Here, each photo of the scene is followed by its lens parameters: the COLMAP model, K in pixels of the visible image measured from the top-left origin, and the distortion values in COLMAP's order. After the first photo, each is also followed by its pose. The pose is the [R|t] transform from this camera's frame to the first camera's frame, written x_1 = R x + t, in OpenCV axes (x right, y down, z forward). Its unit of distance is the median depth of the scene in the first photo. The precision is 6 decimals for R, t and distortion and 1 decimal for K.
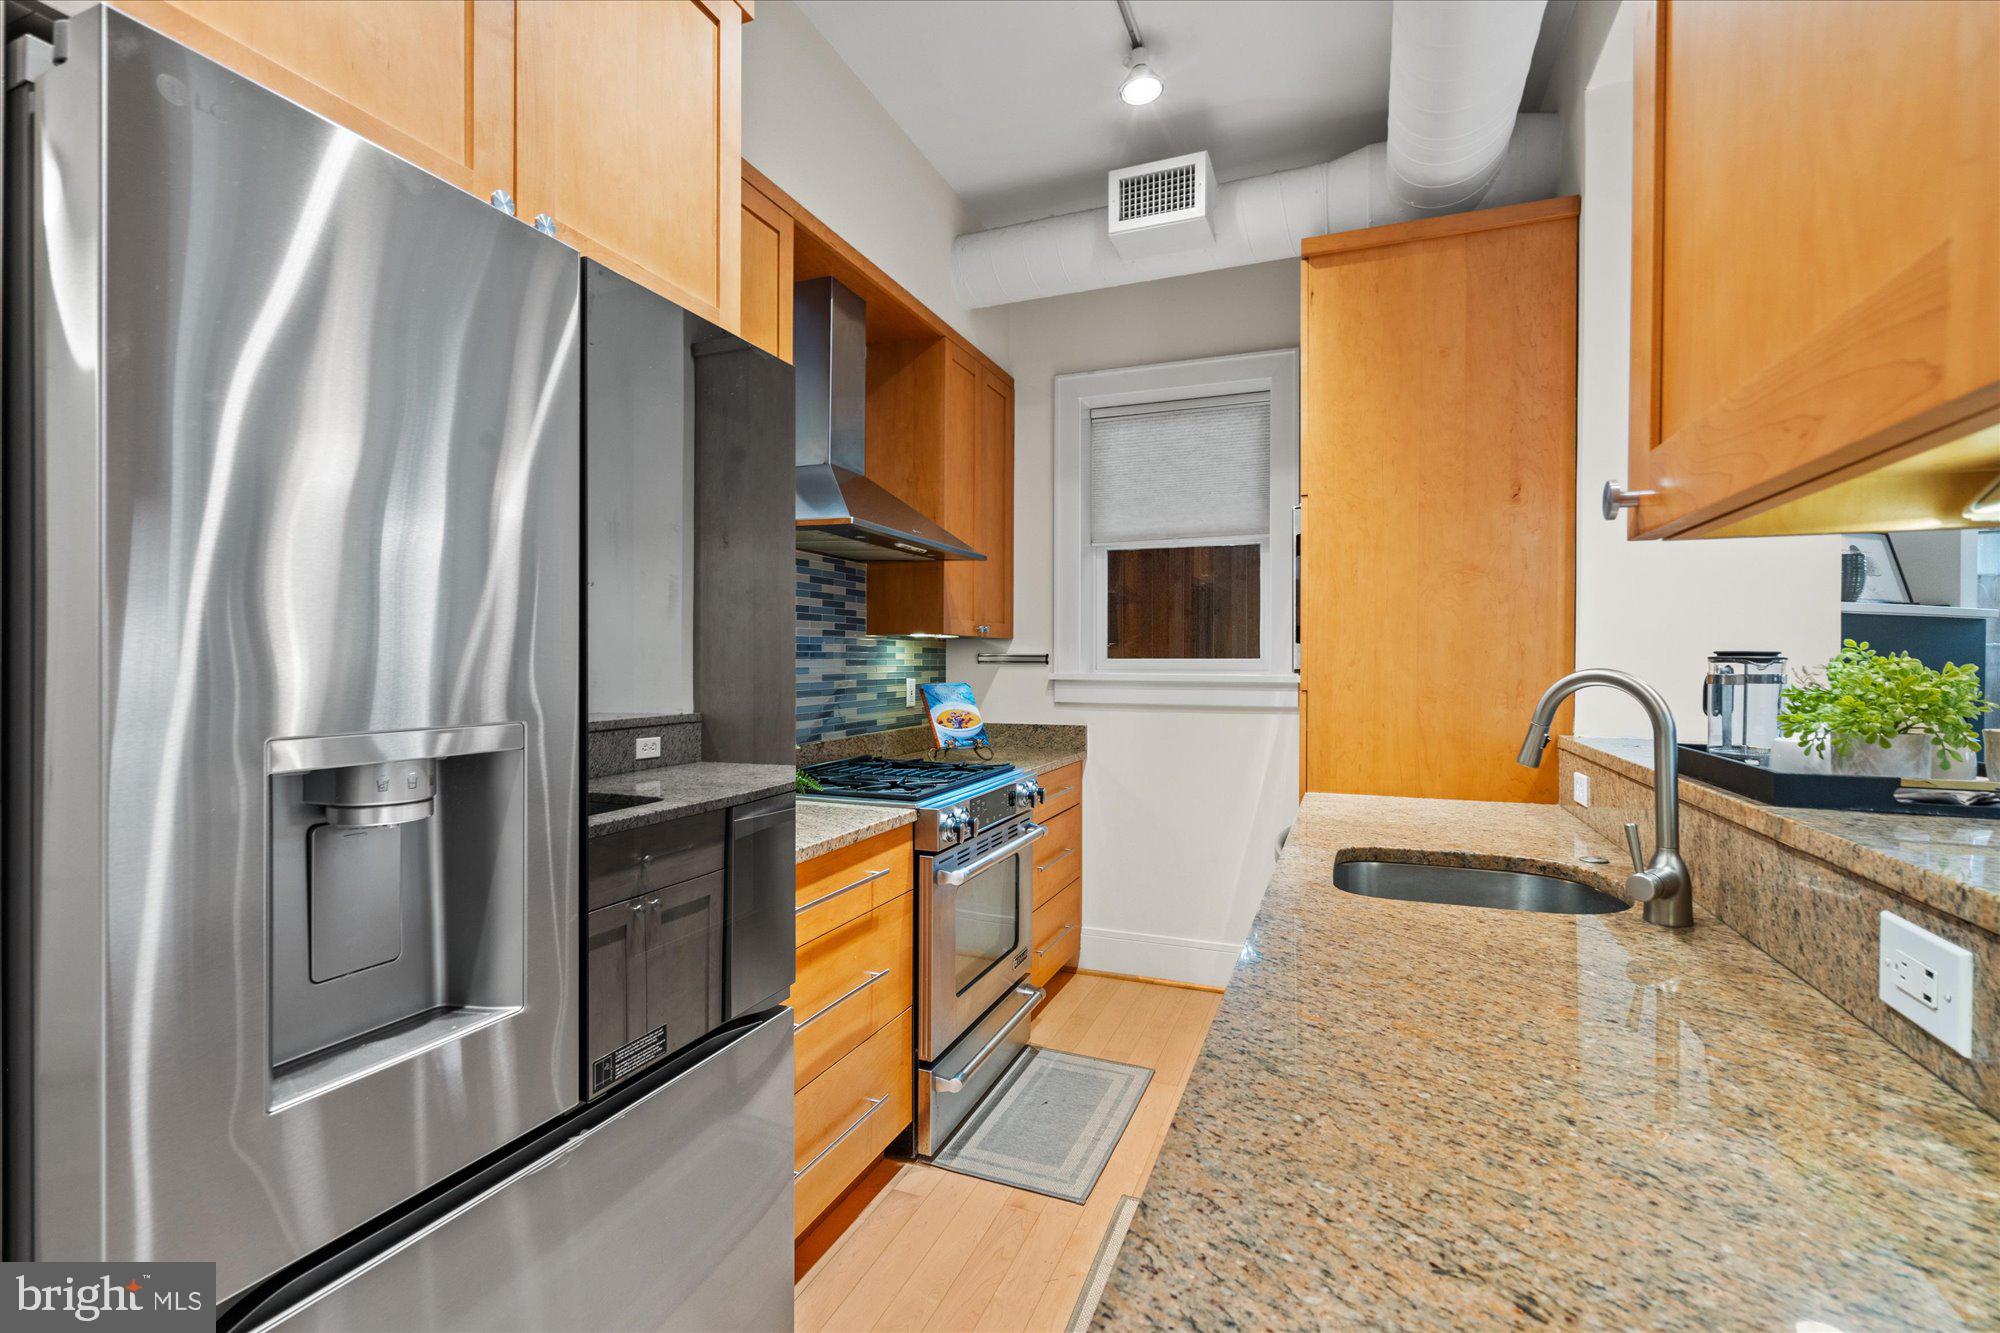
lens RADIAL K [[909.4, 0, 986.6], [0, 909.4, 667.9], [0, 0, 1]] dist [-0.000995, 0.000519]
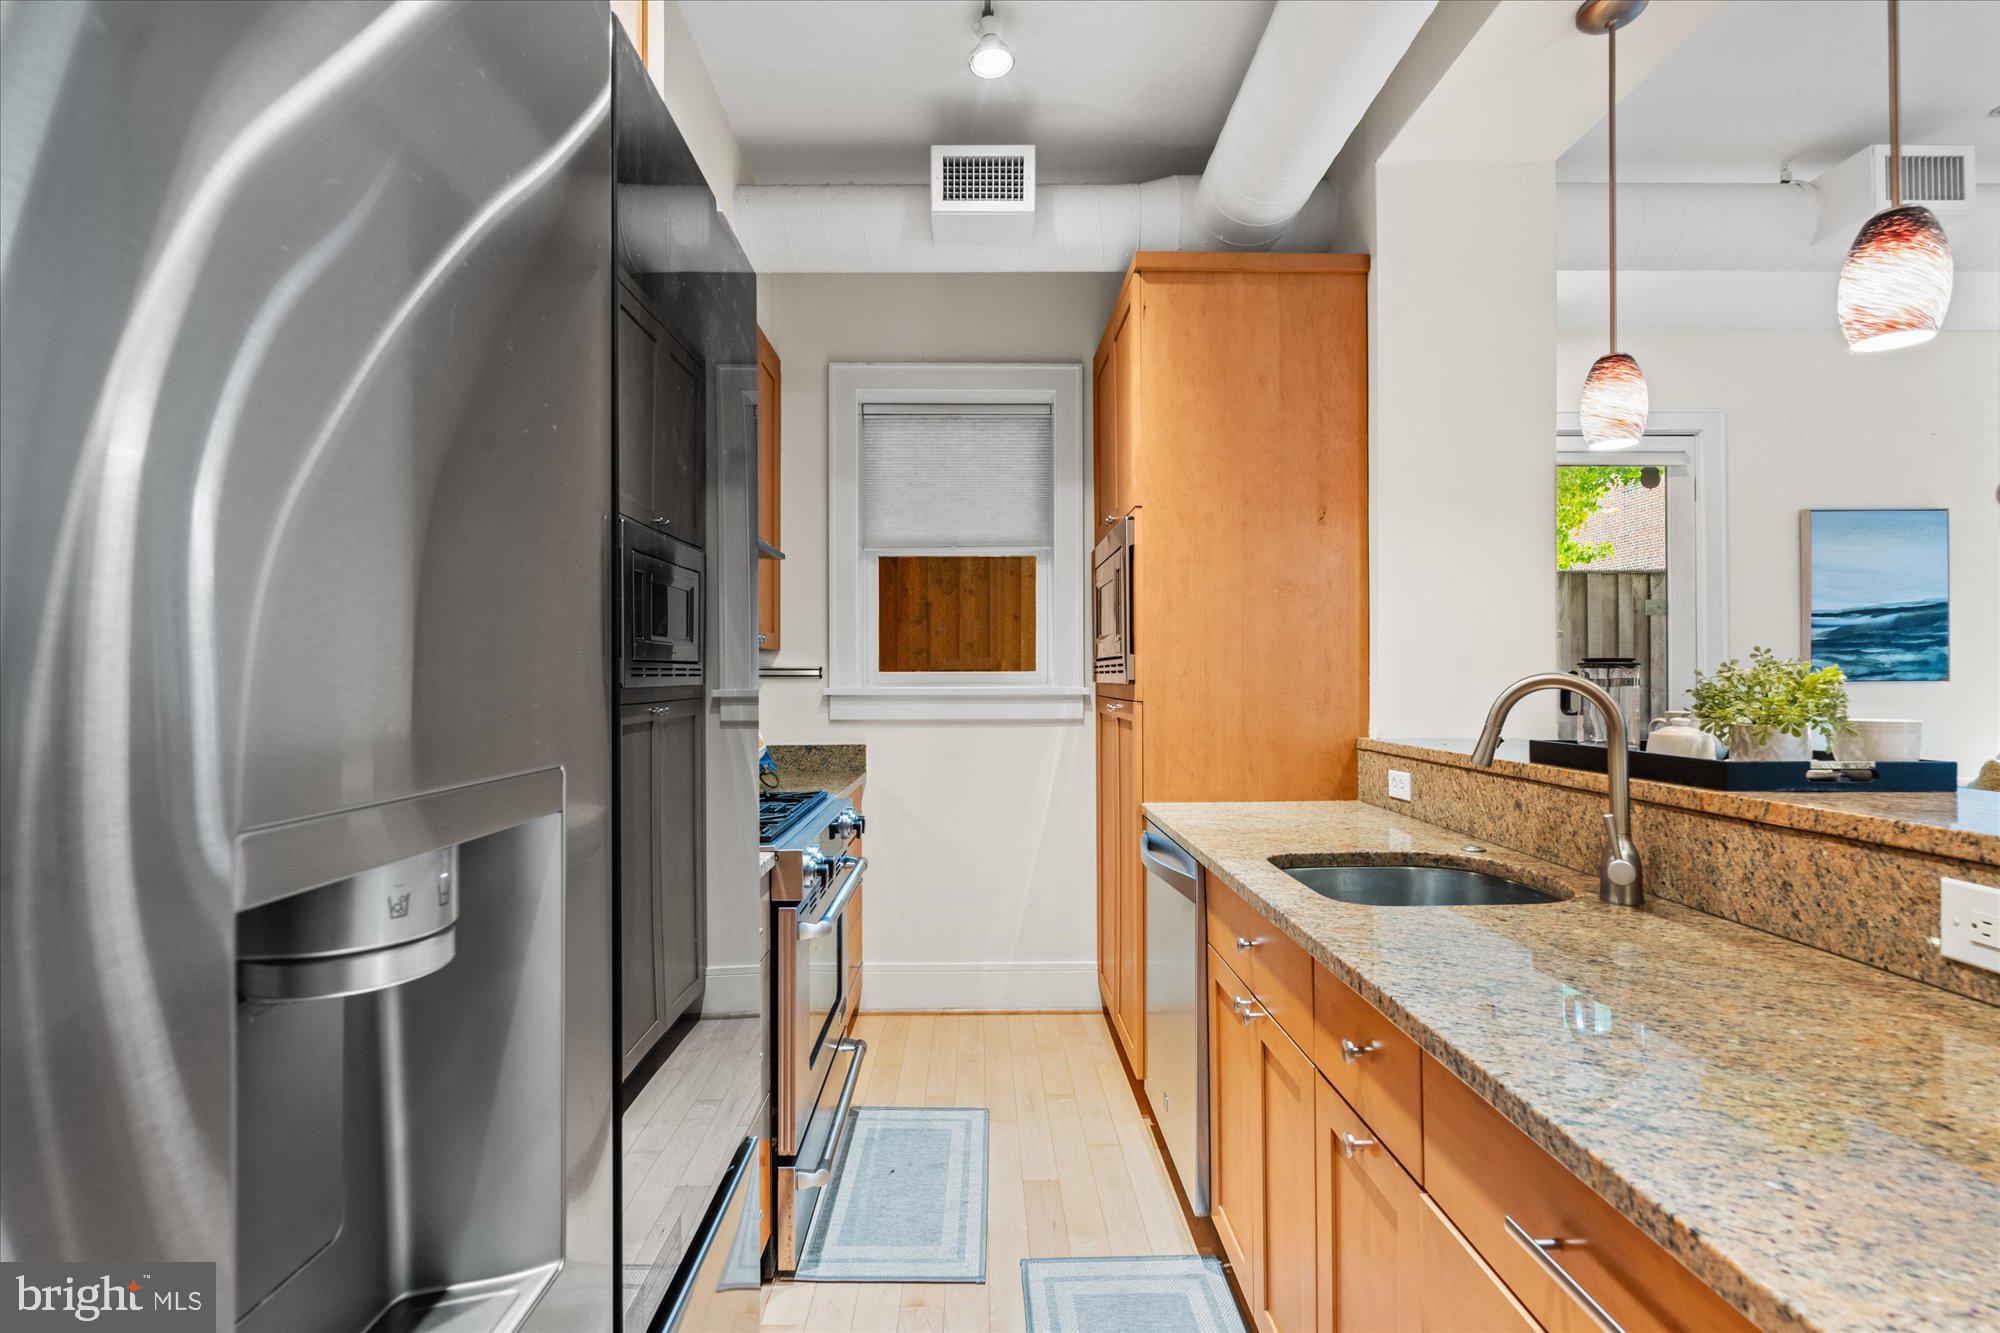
lens RADIAL K [[908.0, 0, 984.1], [0, 908.0, 674.0], [0, 0, 1]] dist [-0.001181, 0.000359]
pose [[0.919243, -0.004371, 0.393665, -0.169567], [0.009252, 0.999902, -0.010502, 0.003383], [-0.393581, 0.013296, 0.919194, 0.124264]]
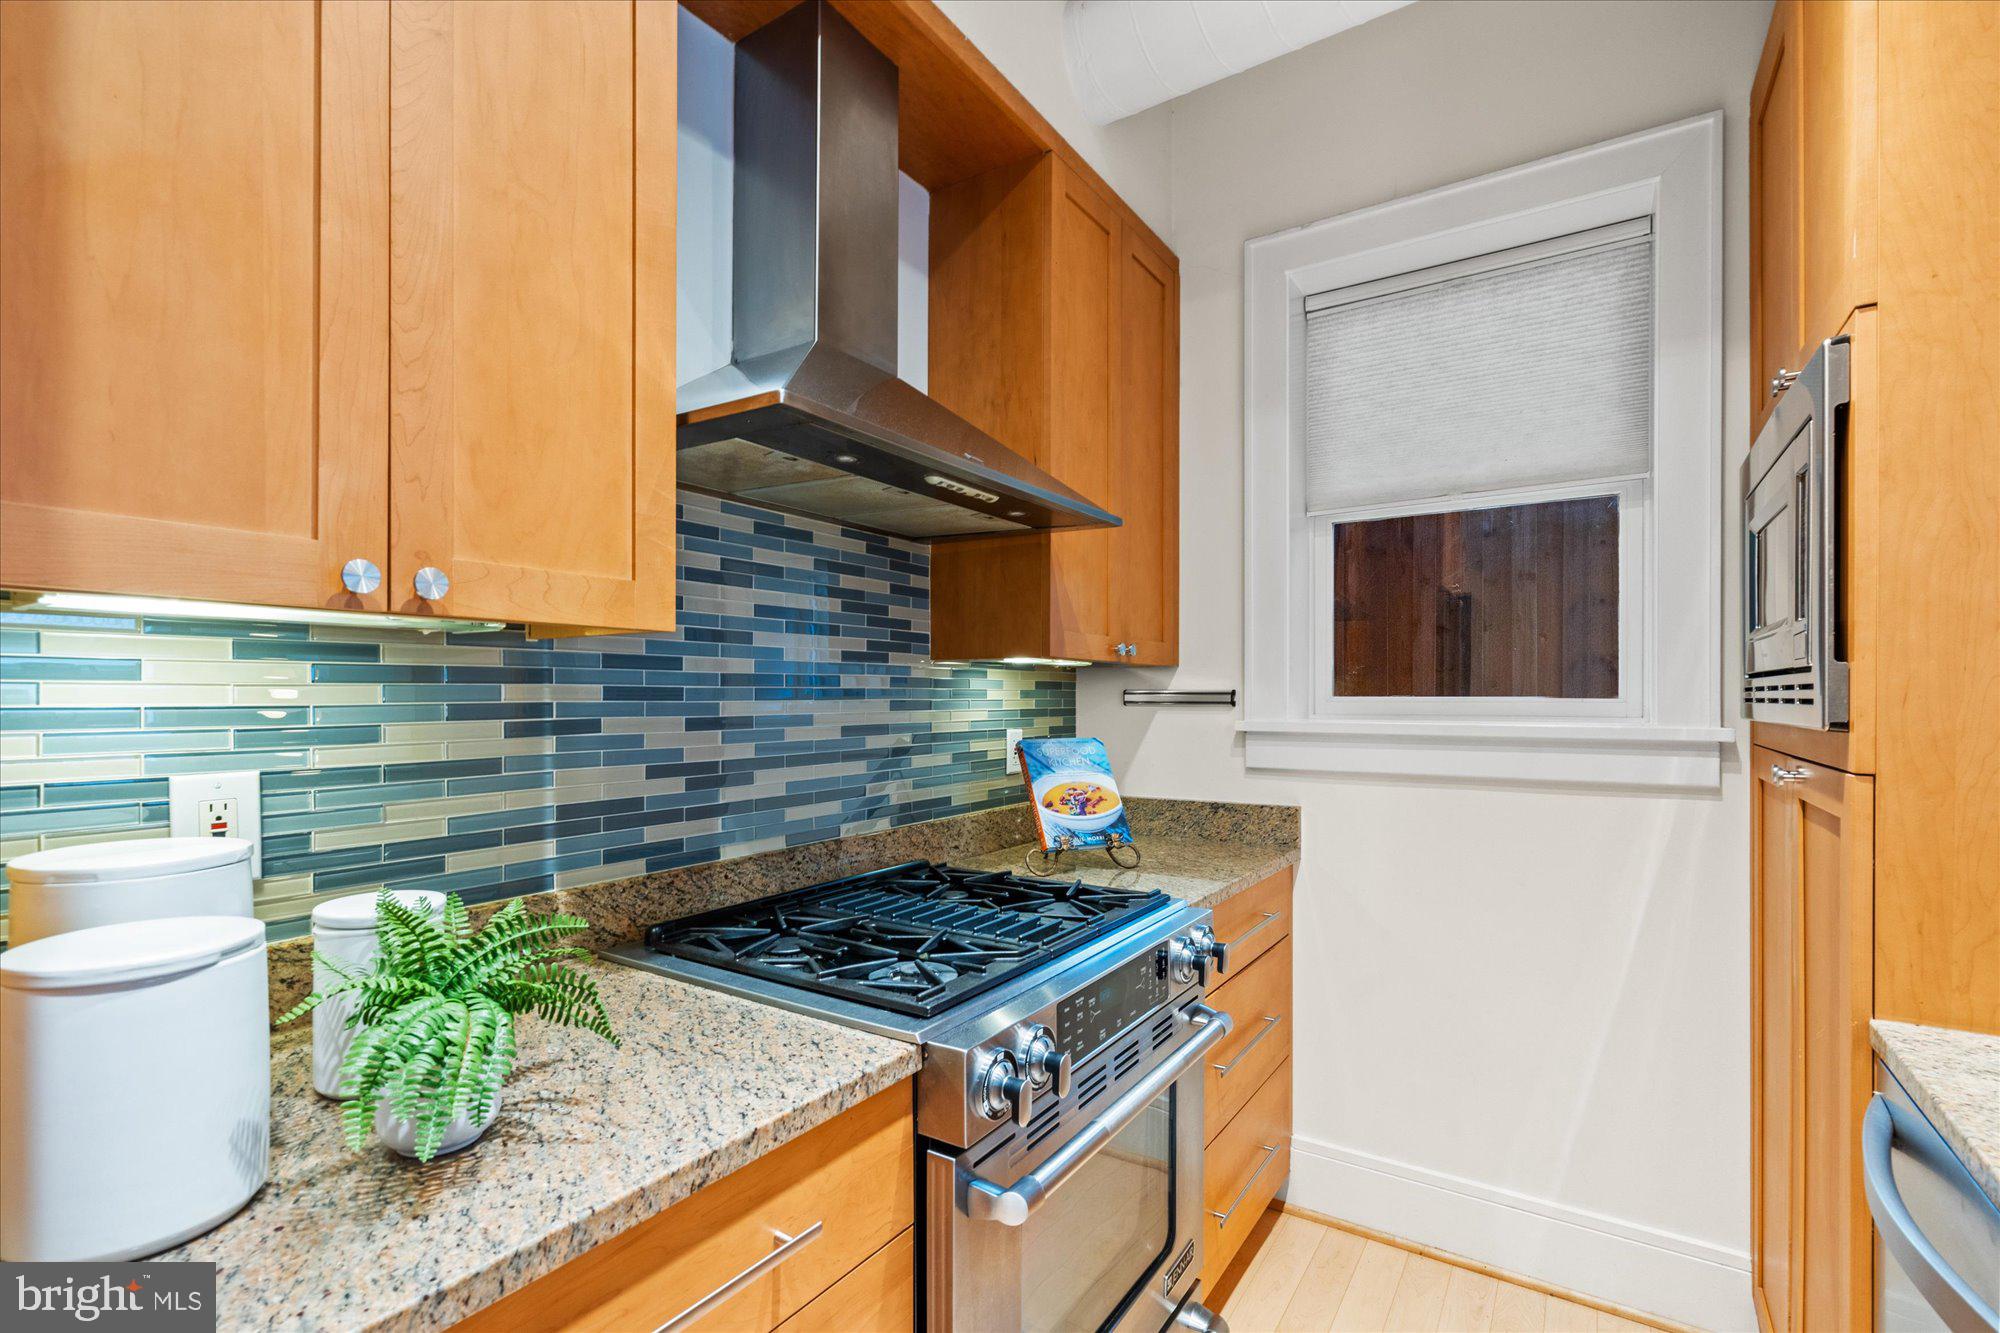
lens RADIAL K [[899.6, 0, 997.6], [0, 899.6, 702.5], [0, 0, 1]] dist [-0.000232, 0.000161]
pose [[0.980954, -0.002185, -0.194228, 0.033357], [0.001591, 0.999994, -0.003214, -0.005921], [0.194234, 0.002844, 0.980951, 0.435714]]
